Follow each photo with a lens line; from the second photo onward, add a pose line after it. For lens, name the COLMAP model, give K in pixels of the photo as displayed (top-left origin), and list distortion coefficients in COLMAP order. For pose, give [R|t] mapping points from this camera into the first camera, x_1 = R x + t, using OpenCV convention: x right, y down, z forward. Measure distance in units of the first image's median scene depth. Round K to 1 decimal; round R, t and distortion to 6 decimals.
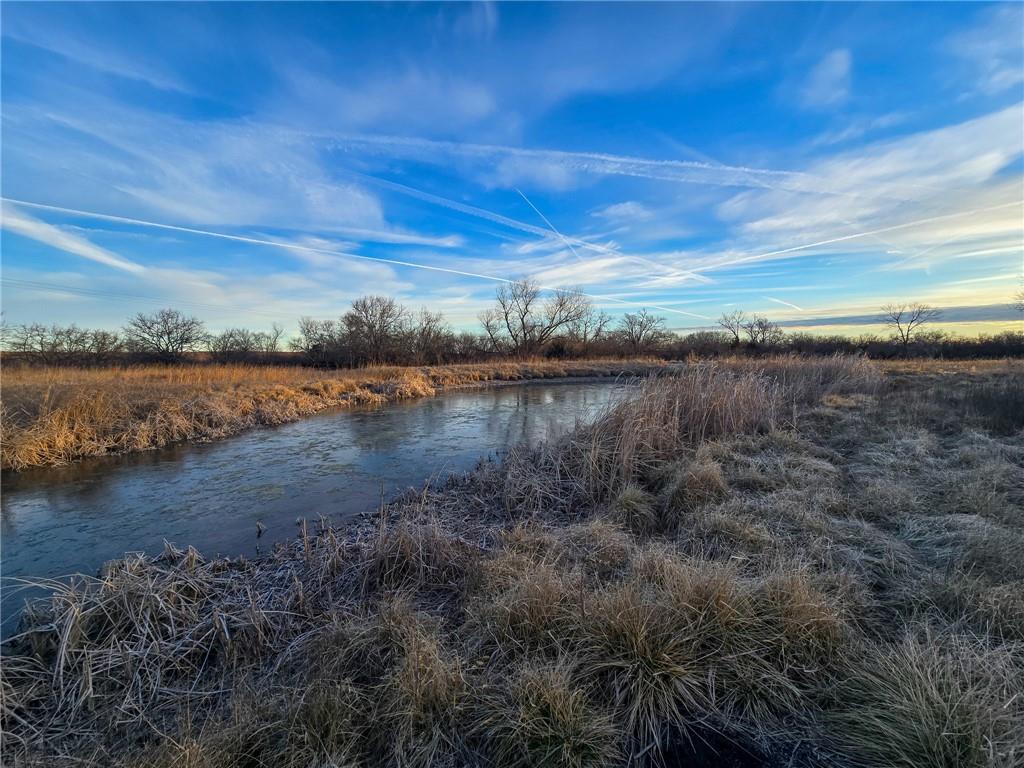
lens RADIAL K [[408.3, 0, 508.2], [0, 408.3, 377.6], [0, 0, 1]] dist [-0.009237, 0.001037]
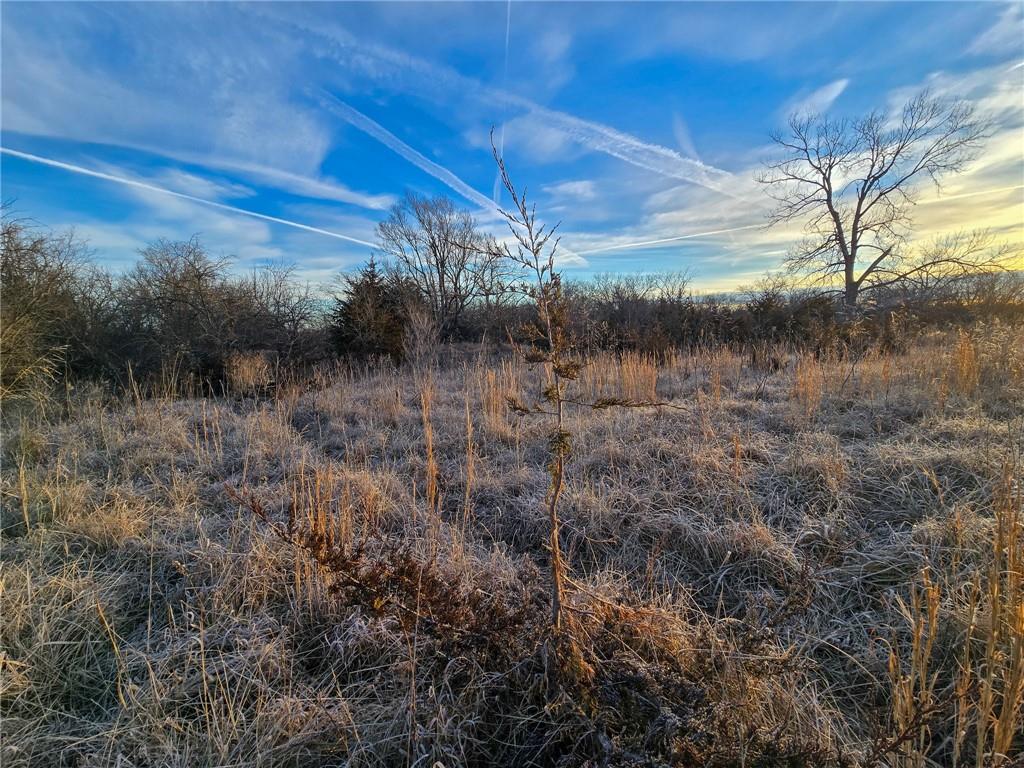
lens RADIAL K [[408.3, 0, 511.7], [0, 408.3, 390.8], [0, 0, 1]] dist [-0.009237, 0.001037]
pose [[0.911605, -0.076180, 0.403946, -0.347084], [0.043551, 0.995046, 0.089372, -0.004111], [-0.408753, -0.063880, 0.910407, 0.110713]]
